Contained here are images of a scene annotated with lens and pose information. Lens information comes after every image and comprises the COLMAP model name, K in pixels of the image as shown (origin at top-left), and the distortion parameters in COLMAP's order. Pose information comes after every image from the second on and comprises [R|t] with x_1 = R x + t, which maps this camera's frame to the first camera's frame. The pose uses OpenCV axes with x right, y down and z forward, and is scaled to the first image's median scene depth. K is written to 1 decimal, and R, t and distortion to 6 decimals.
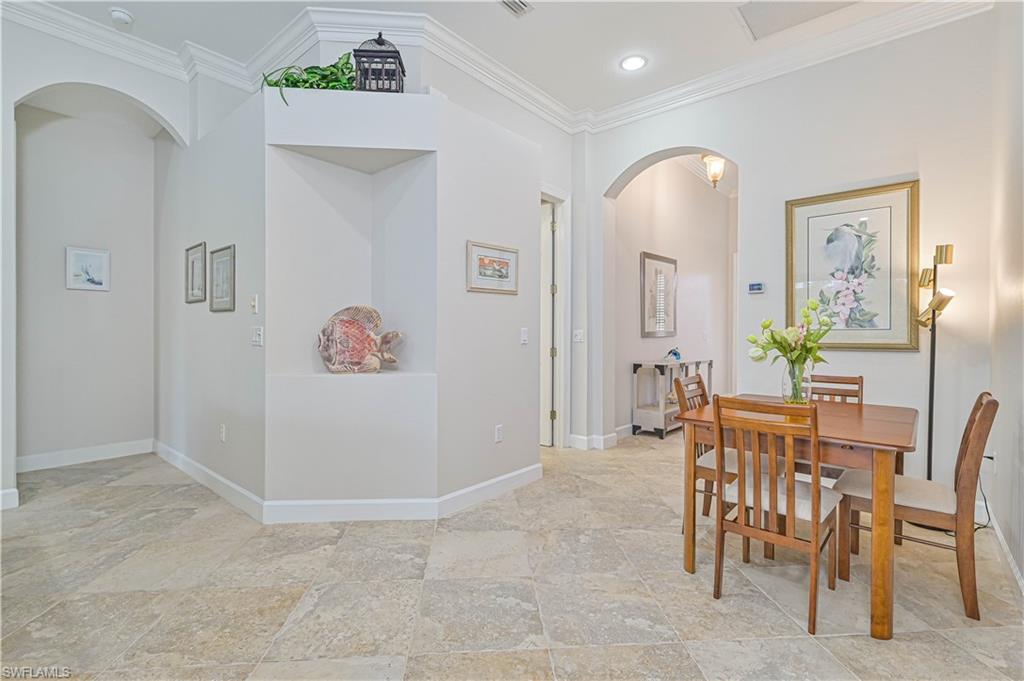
lens RADIAL K [[470.8, 0, 510.8], [0, 470.8, 333.0], [0, 0, 1]] dist [0.001925, 0.000466]
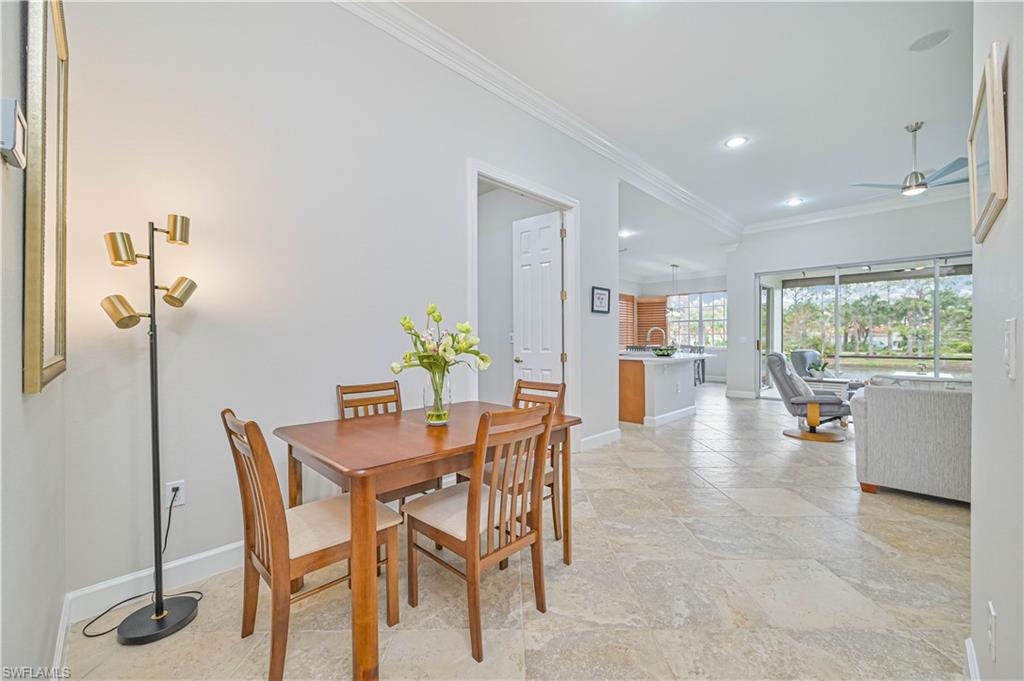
lens RADIAL K [[407.9, 0, 505.0], [0, 407.9, 339.0], [0, 0, 1]] dist [0.003982, -0.000639]
pose [[-0.995991, -0.002966, 0.089409, 0.448163], [-0.003810, 0.999950, -0.009264, 0.013170], [-0.089377, -0.009567, -0.995952, 1.984741]]
